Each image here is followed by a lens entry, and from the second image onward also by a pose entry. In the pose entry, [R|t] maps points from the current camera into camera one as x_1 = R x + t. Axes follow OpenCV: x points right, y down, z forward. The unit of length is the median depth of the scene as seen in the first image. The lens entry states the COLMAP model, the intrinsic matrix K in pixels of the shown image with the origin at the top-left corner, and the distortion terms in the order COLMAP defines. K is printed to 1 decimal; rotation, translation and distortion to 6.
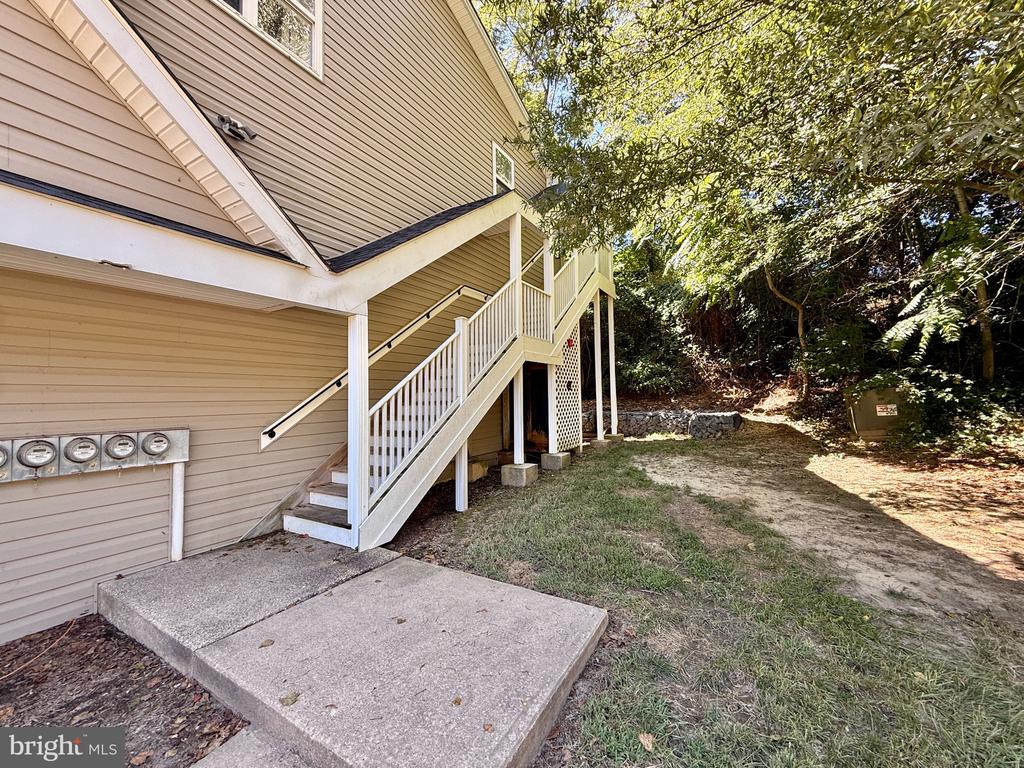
lens RADIAL K [[406.9, 0, 510.1], [0, 406.9, 383.8], [0, 0, 1]] dist [-0.000020, -0.000052]
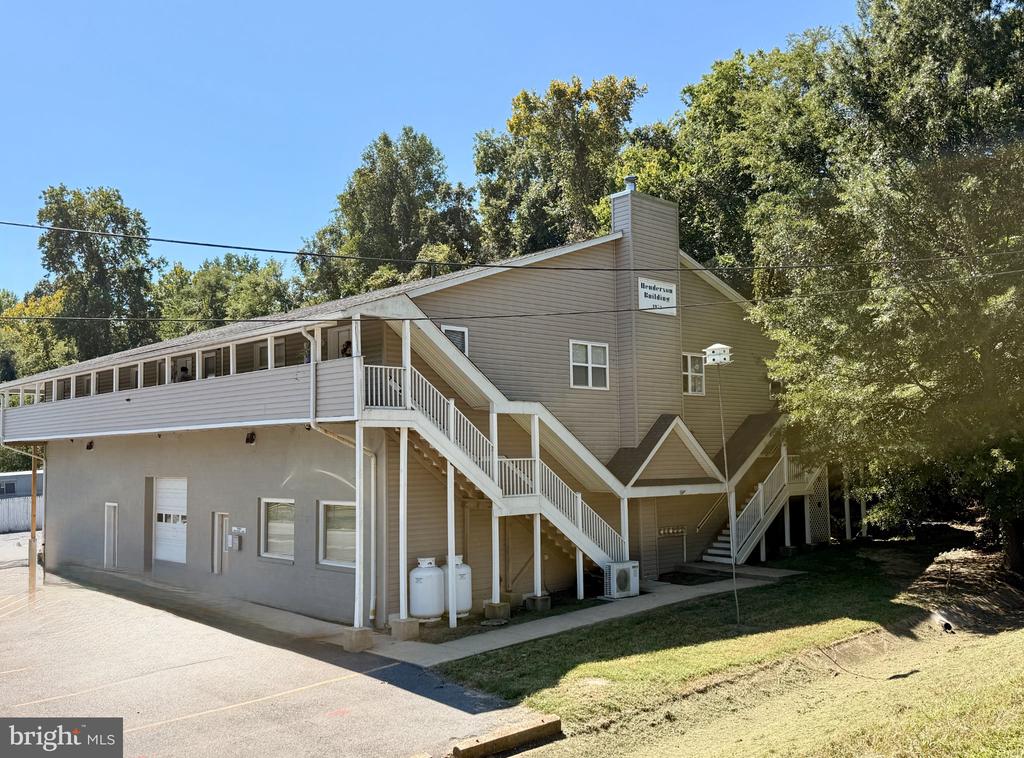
lens RADIAL K [[950.1, 0, 512.0], [0, 950.1, 379.0], [0, 0, 1]] dist [0.079780, 0.000244]
pose [[0.956470, -0.021136, -0.291065, 0.131982], [0.009245, 0.999068, -0.042169, -0.526194], [0.291685, 0.037643, 0.955773, -4.690084]]
